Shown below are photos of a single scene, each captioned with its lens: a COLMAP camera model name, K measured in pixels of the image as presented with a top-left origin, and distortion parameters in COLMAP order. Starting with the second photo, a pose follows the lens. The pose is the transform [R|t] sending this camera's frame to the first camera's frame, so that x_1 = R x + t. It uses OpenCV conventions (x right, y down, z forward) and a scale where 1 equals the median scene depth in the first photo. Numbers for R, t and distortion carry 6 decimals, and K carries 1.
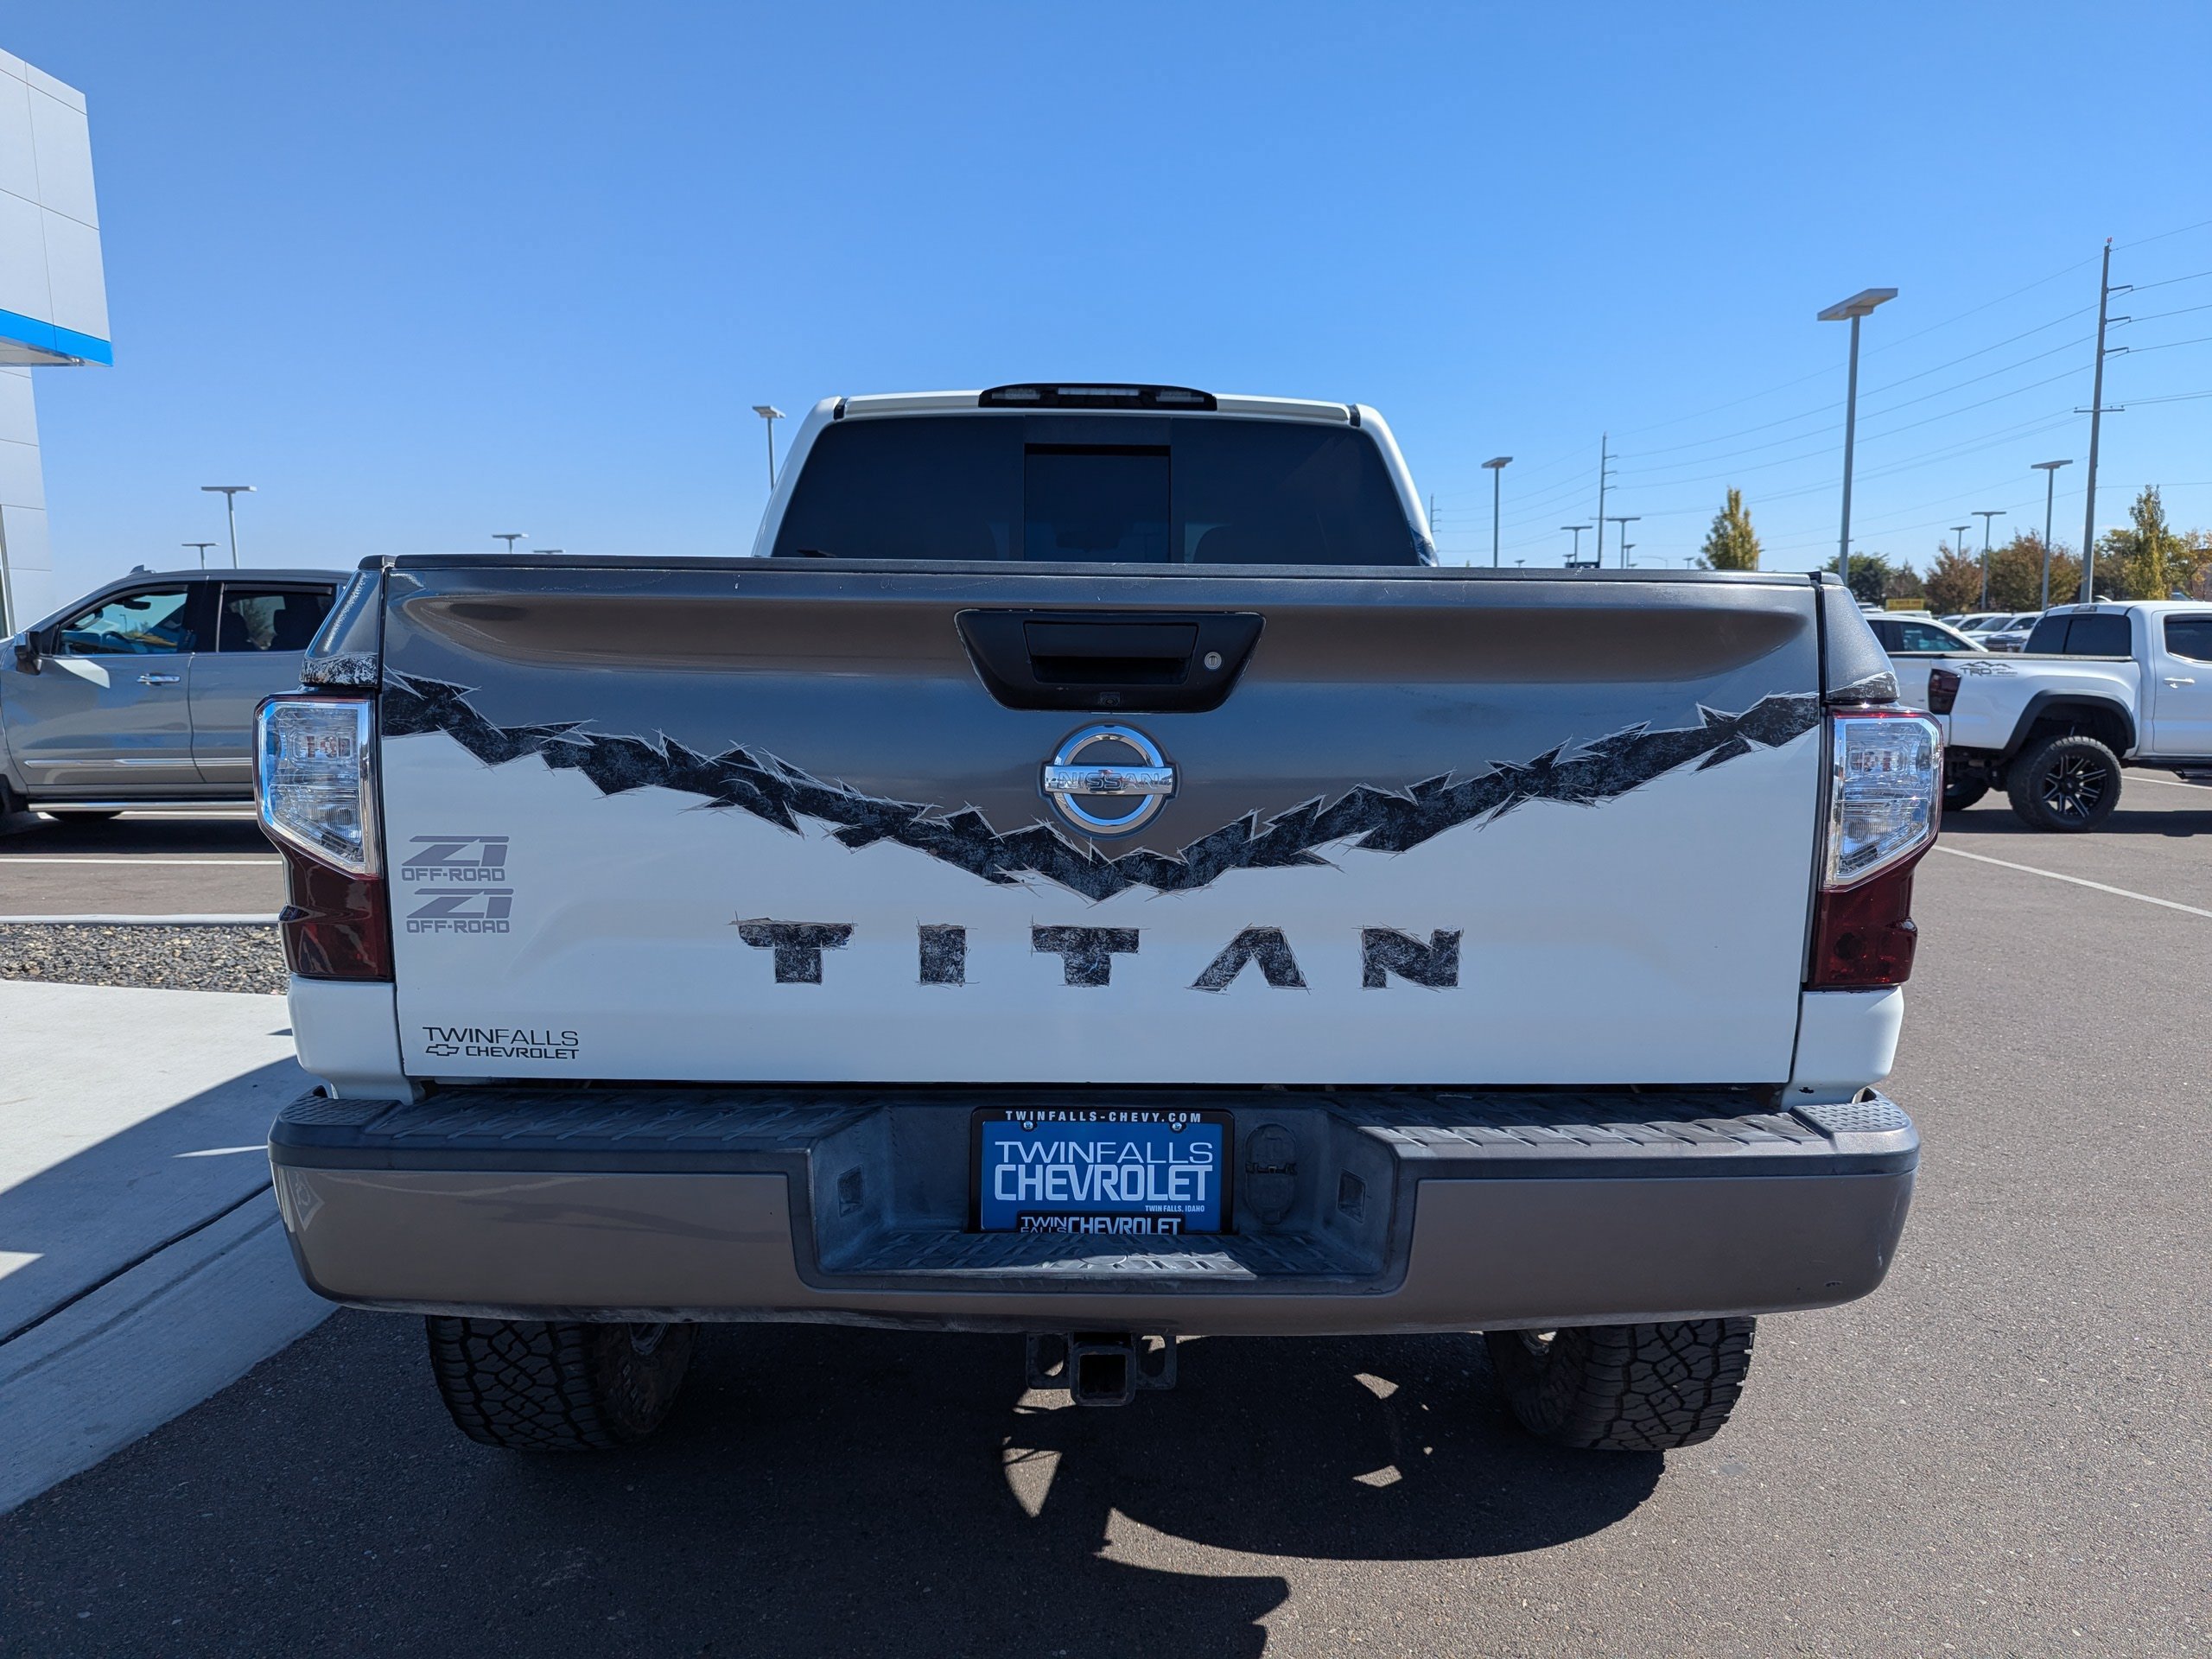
lens RADIAL K [[1564.0, 0, 1116.3], [0, 1564.0, 847.4], [0, 0, 1]] dist [0.056391, -0.049351]
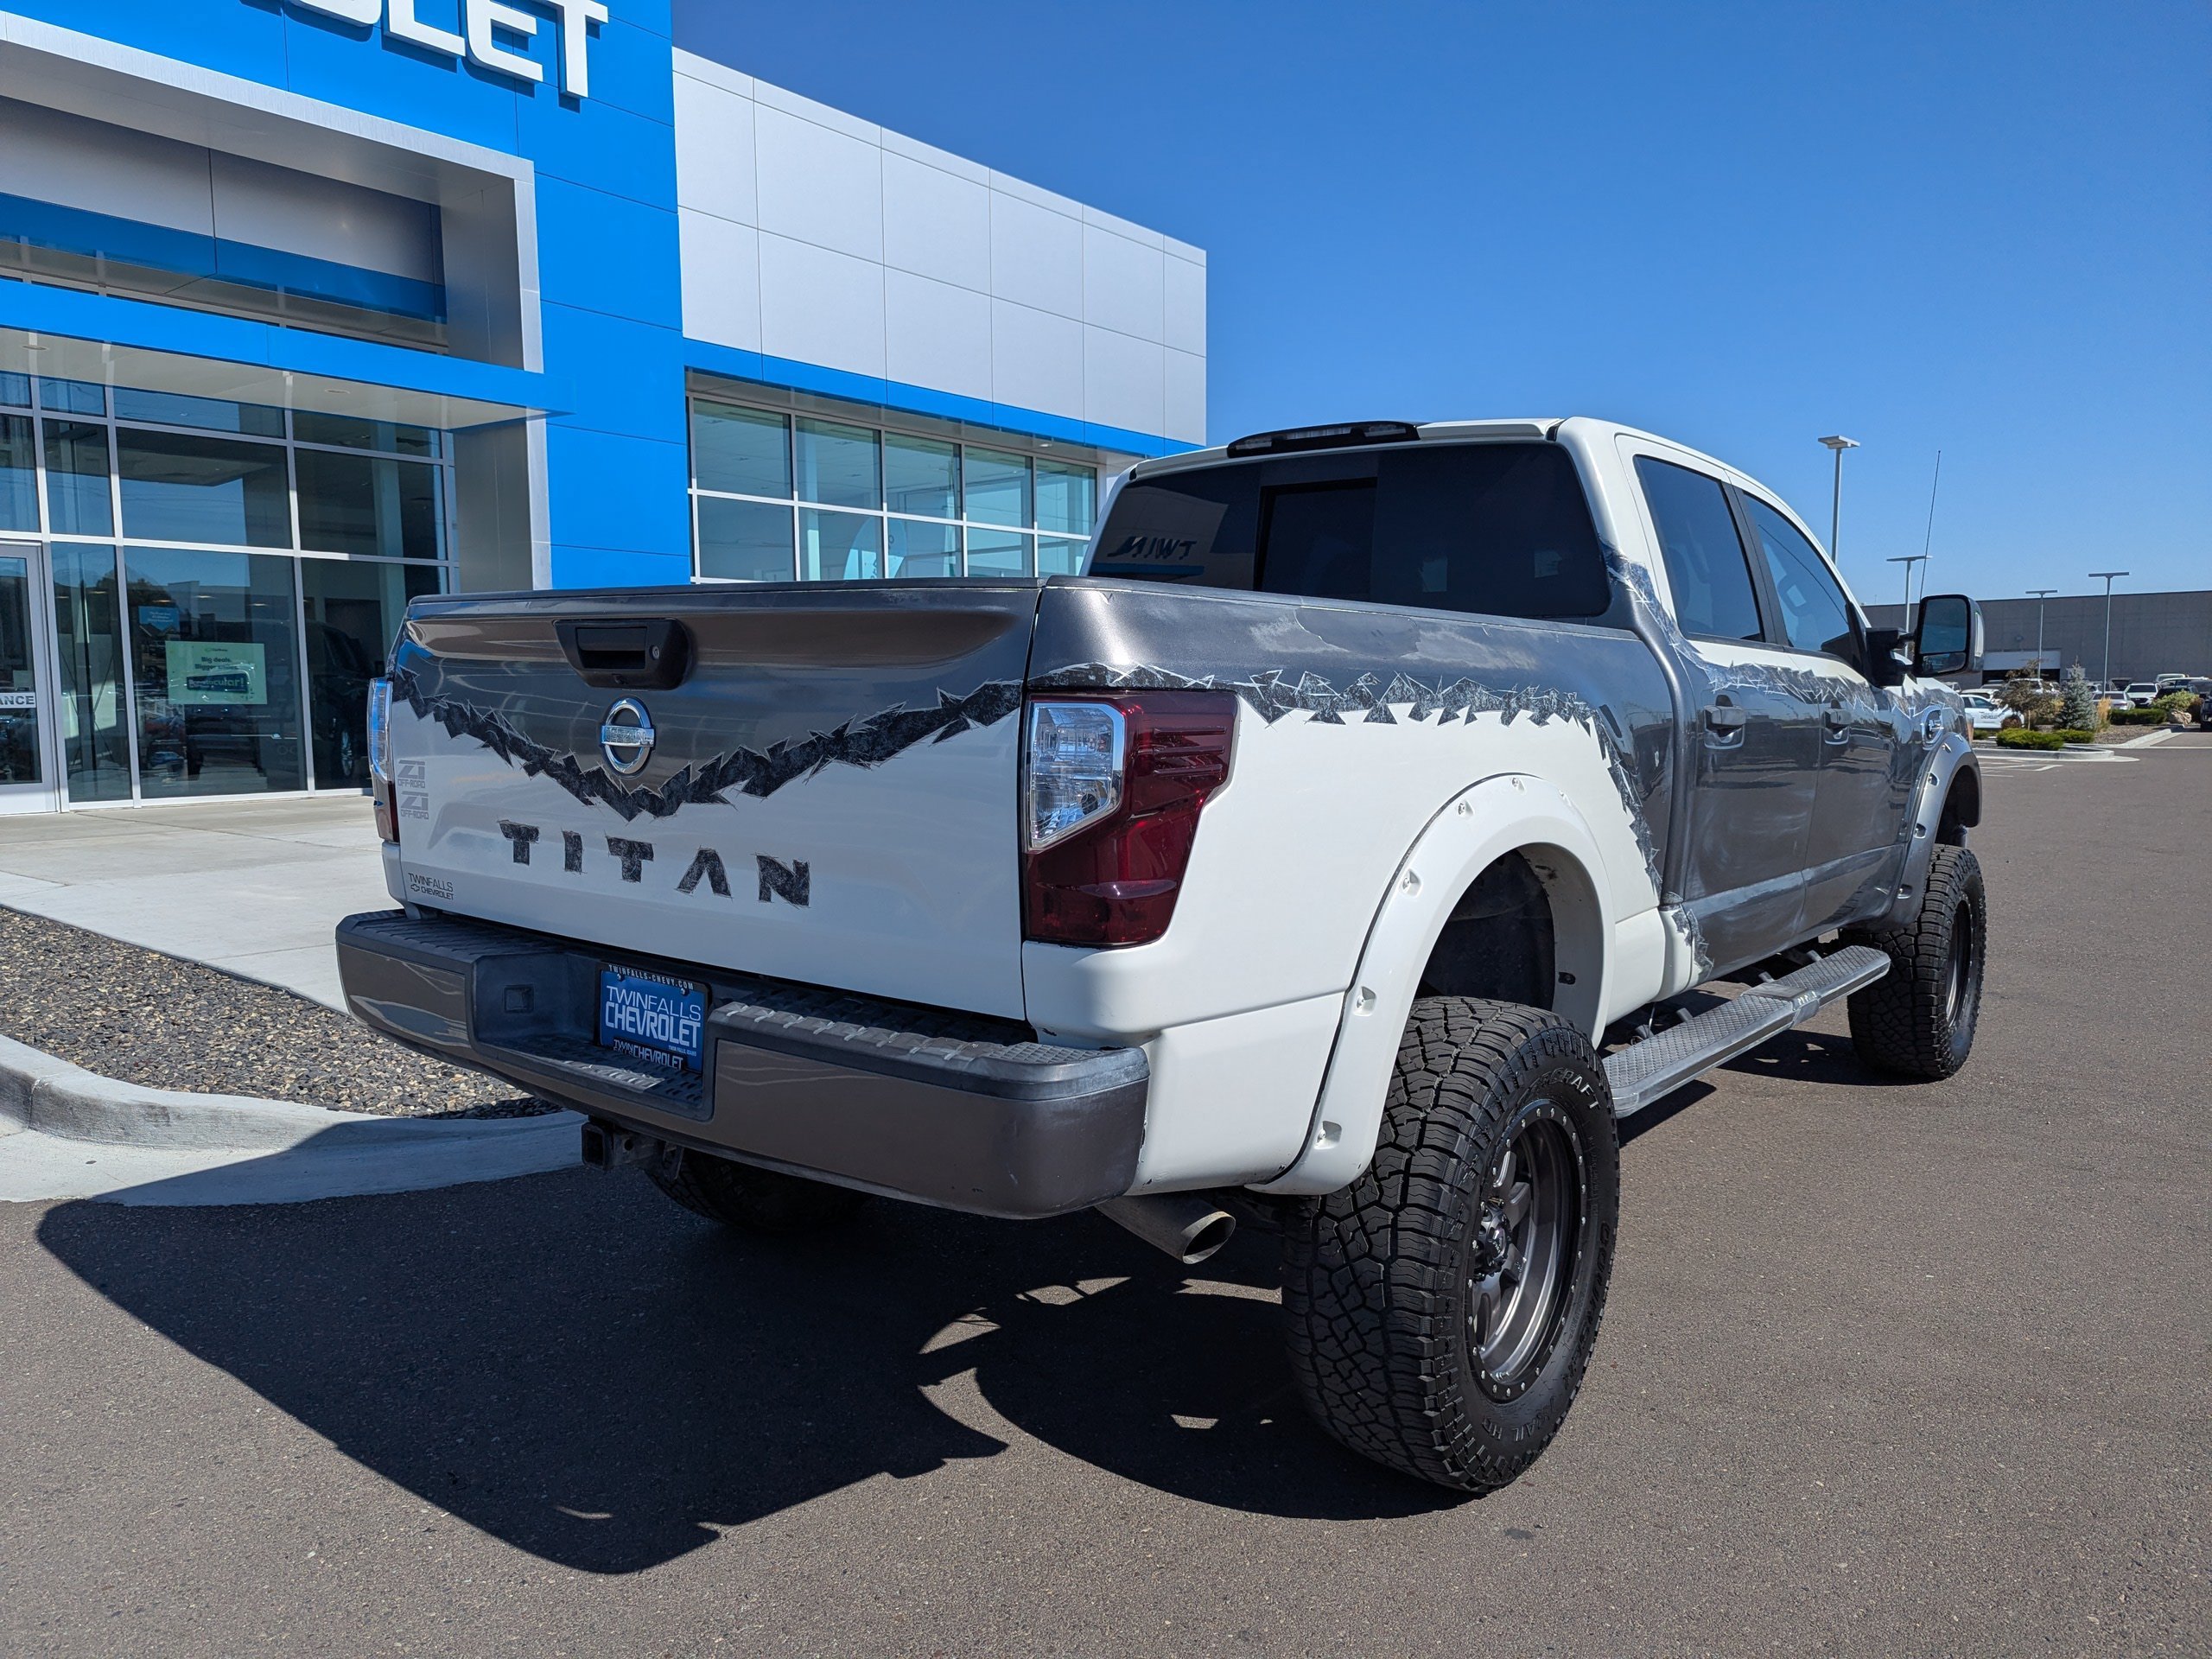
lens RADIAL K [[1564.0, 0, 1092.6], [0, 1564.0, 829.1], [0, 0, 1]] dist [0.056391, -0.049351]
pose [[0.765221, 0.061855, -0.640789, 1.231019], [-0.088167, 0.996064, -0.009139, 0.017013], [0.637702, 0.063490, 0.767662, 0.160446]]
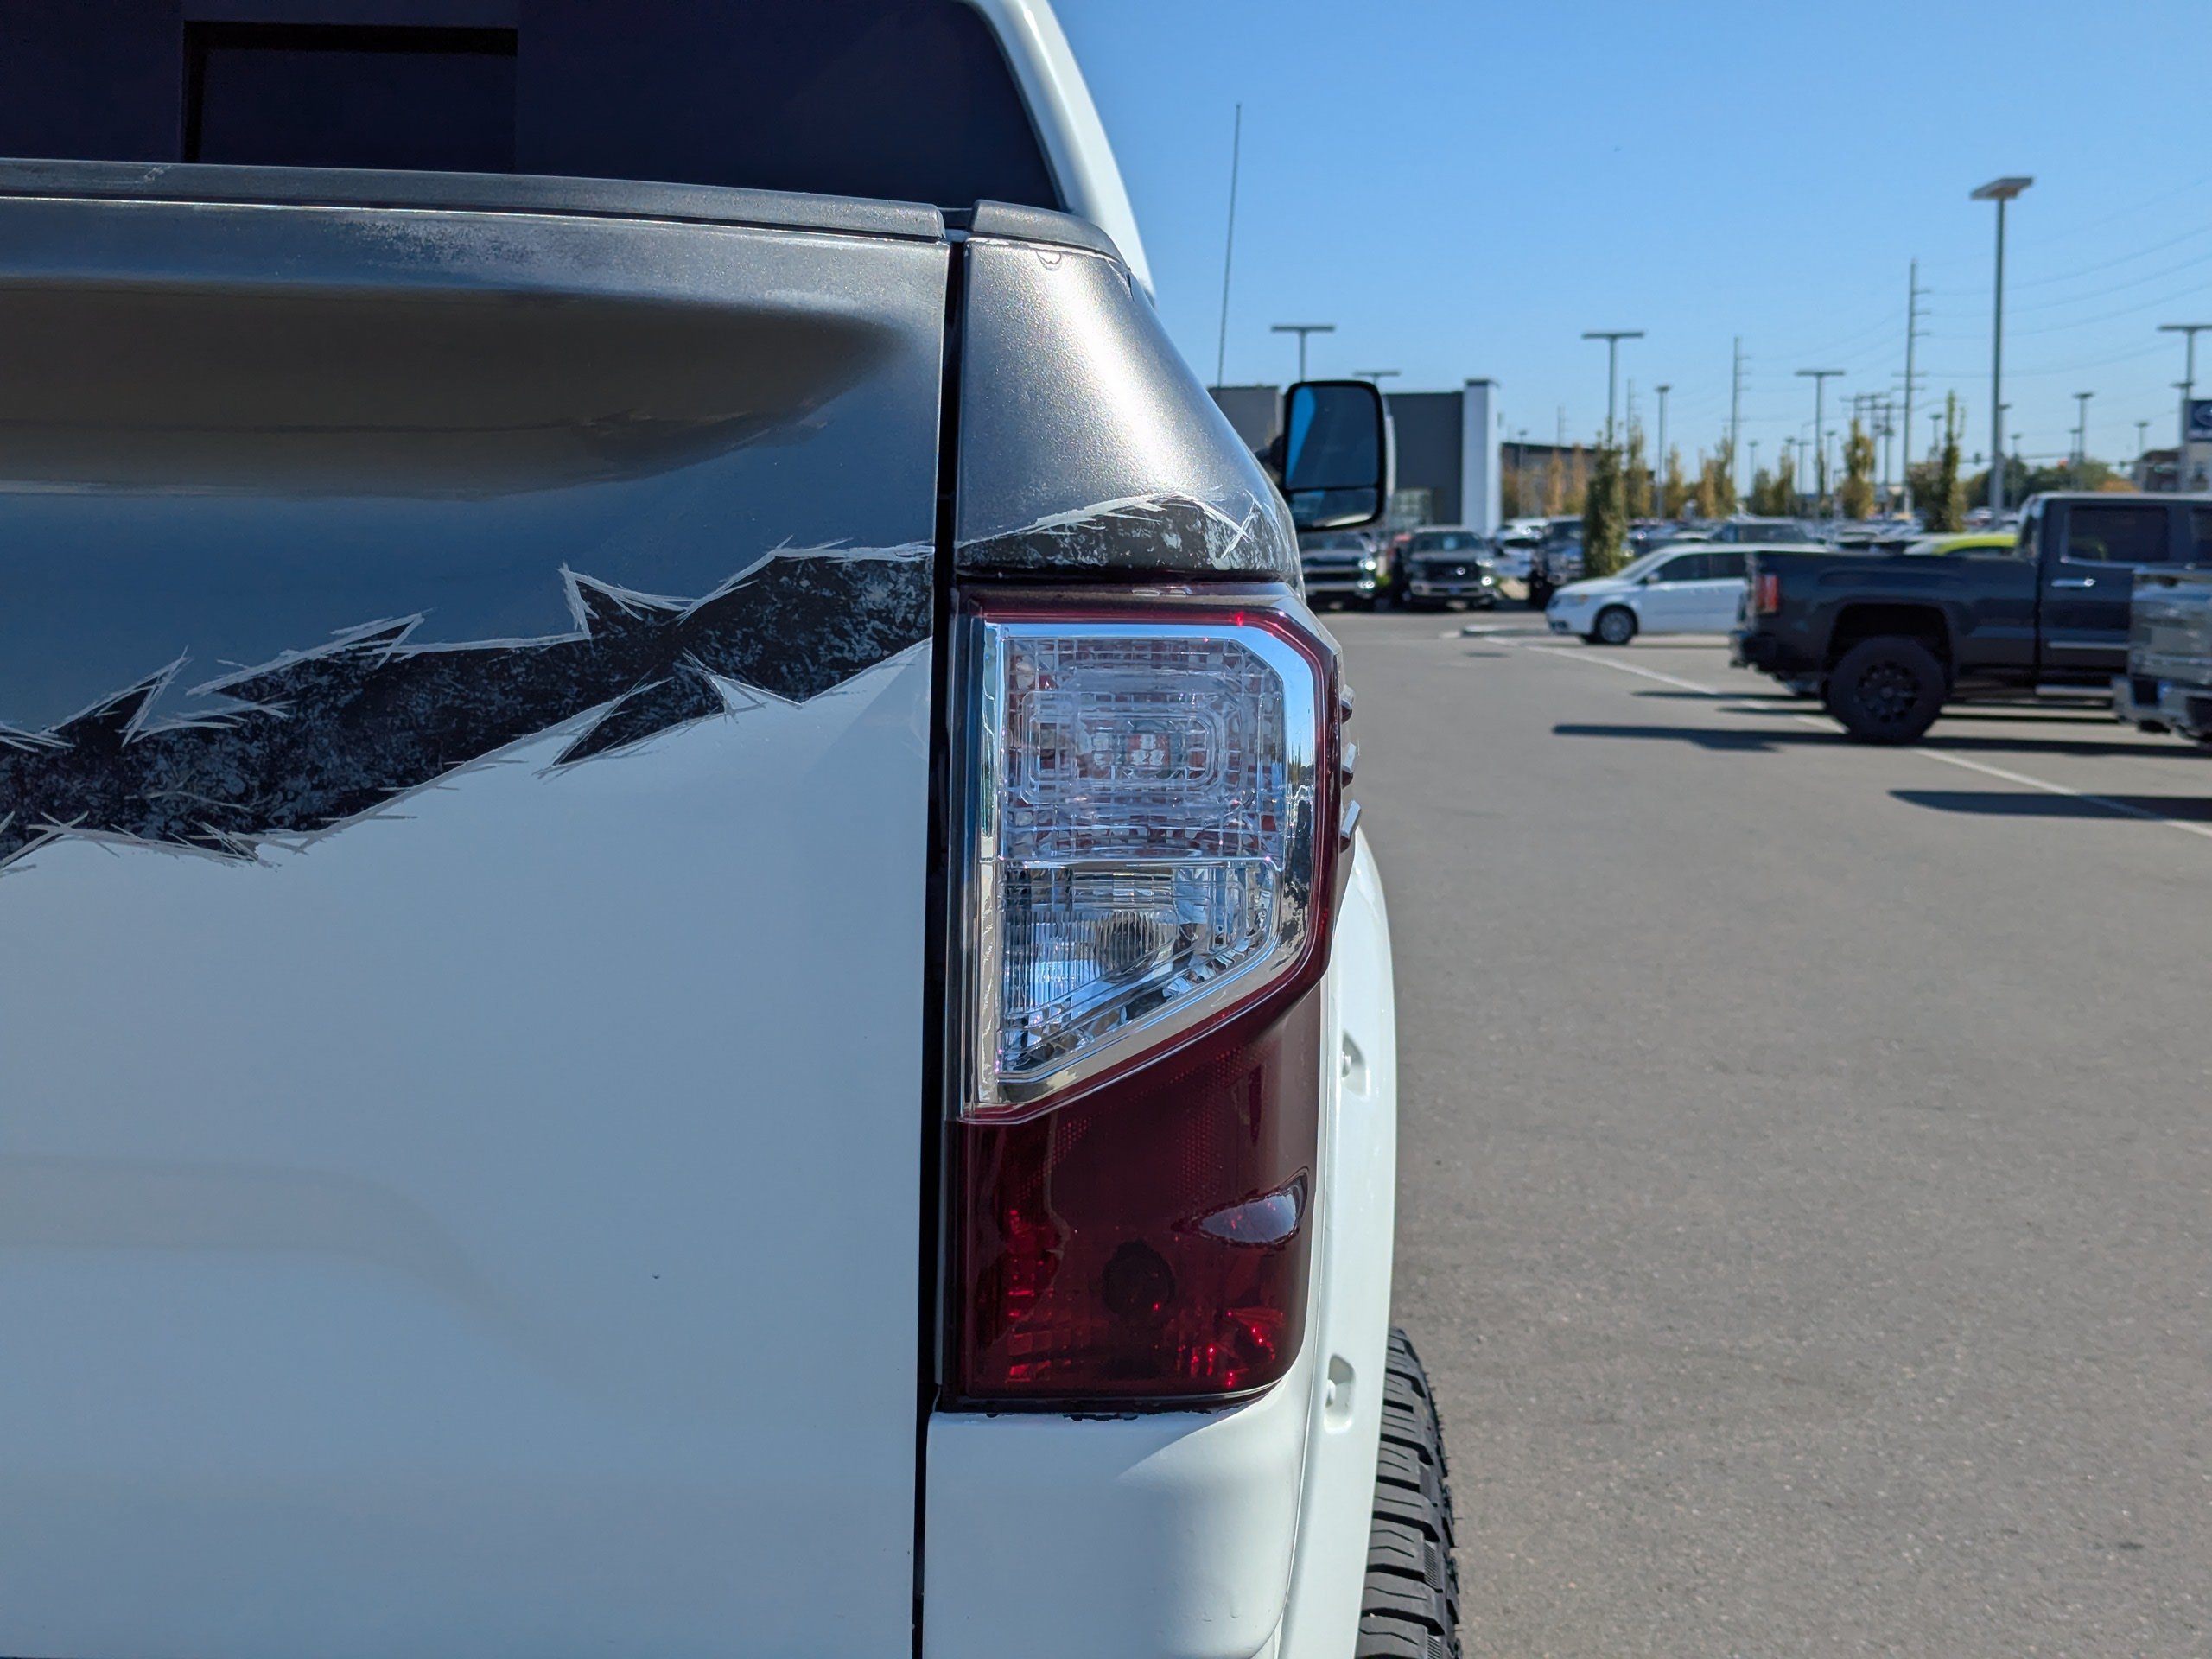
lens RADIAL K [[3114.1, 0, 1060.5], [0, 3114.1, 819.5], [0, 0, 1]] dist [0.066869, 0.000000]
pose [[0.997354, 0.020077, -0.069871, 0.523688], [-0.023096, 0.998822, -0.042682, -0.009935], [0.068932, 0.044183, 0.996642, 0.328826]]
